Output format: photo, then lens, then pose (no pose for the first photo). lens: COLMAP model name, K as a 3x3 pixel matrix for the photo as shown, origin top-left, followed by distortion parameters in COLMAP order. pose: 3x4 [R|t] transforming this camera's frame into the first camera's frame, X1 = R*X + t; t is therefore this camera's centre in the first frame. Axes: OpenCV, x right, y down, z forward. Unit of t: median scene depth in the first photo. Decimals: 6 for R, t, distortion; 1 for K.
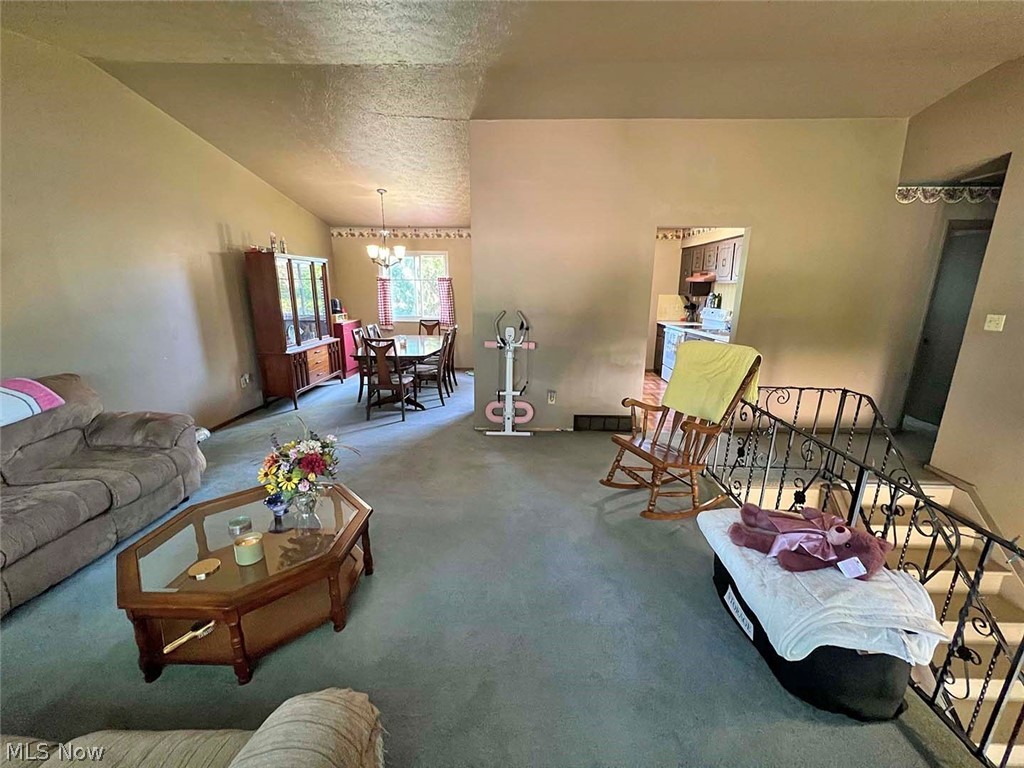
lens RADIAL K [[407.9, 0, 517.6], [0, 407.9, 385.2], [0, 0, 1]] dist [-0.005733, 0.000907]
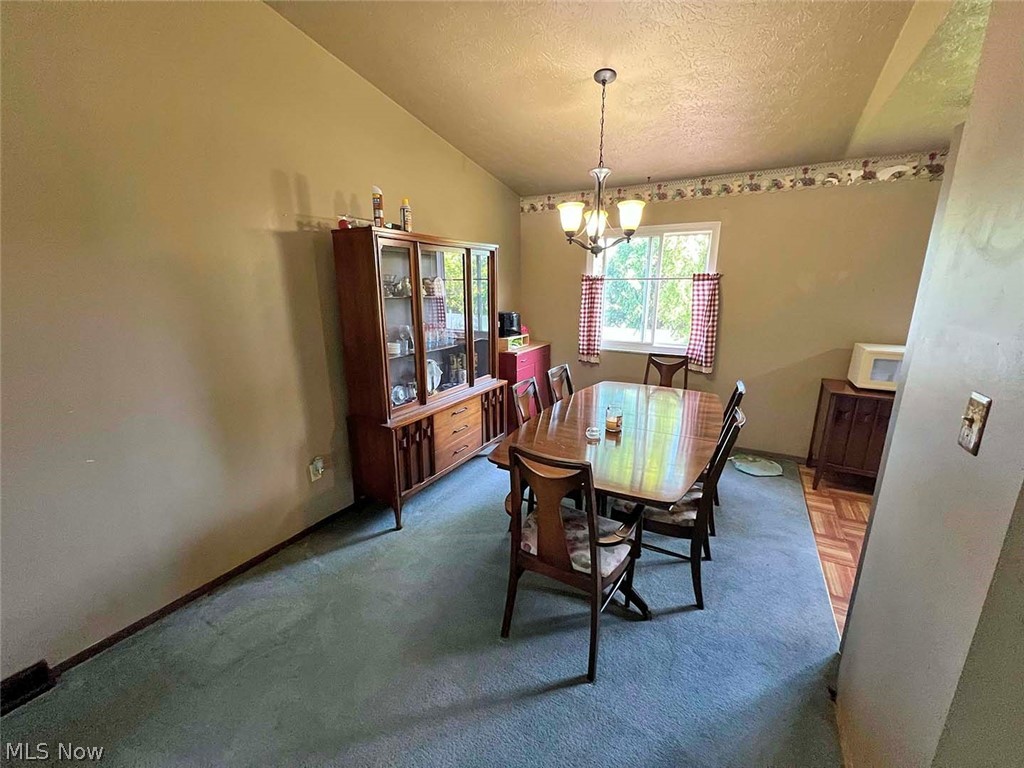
lens RADIAL K [[407.9, 0, 513.7], [0, 407.9, 383.2], [0, 0, 1]] dist [-0.005733, 0.000907]
pose [[0.871493, 0.111181, -0.477640, -0.161031], [-0.109257, 0.993501, 0.031910, -0.142210], [0.478083, 0.024376, 0.877976, 0.532691]]
